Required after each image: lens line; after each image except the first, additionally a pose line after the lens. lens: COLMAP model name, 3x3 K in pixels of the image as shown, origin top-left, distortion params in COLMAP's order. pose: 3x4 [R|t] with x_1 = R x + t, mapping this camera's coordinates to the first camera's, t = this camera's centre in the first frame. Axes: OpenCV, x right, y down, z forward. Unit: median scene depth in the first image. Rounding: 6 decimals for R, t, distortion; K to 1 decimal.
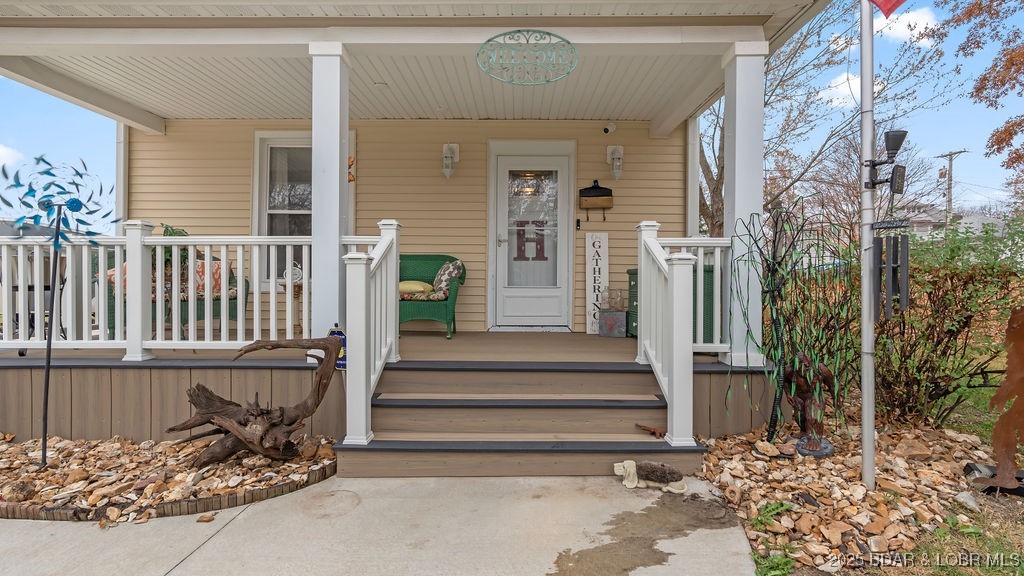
lens RADIAL K [[499.8, 0, 510.7], [0, 499.8, 281.3], [0, 0, 1]] dist [-0.000014, -0.000005]
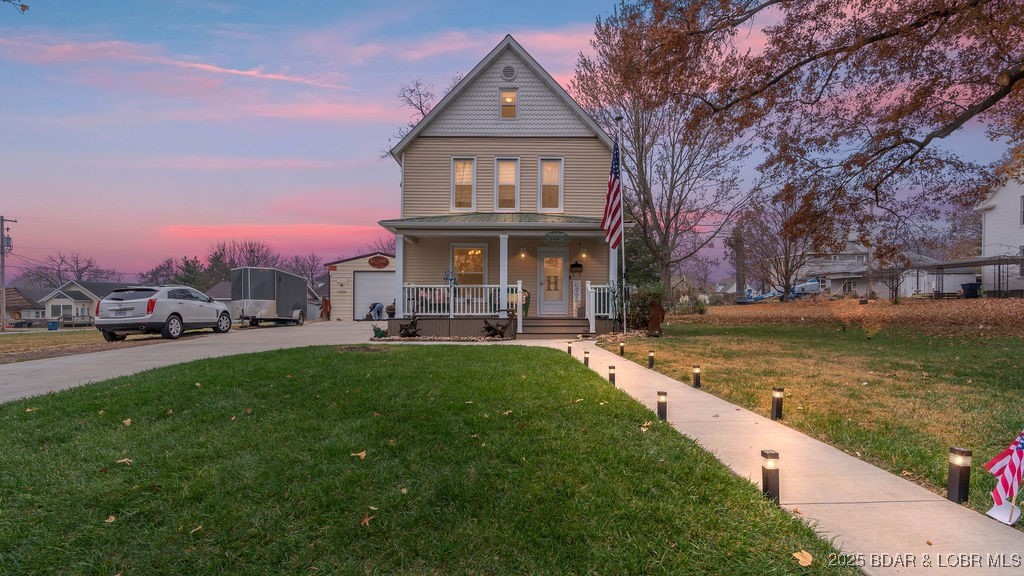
lens RADIAL K [[499.8, 0, 512.6], [0, 499.8, 291.3], [0, 0, 1]] dist [-0.000014, -0.000005]
pose [[0.999919, 0.000707, 0.012735, -0.302734], [-0.000303, 0.999498, -0.031667, 0.067770], [-0.012751, 0.031661, 0.999417, -2.439979]]
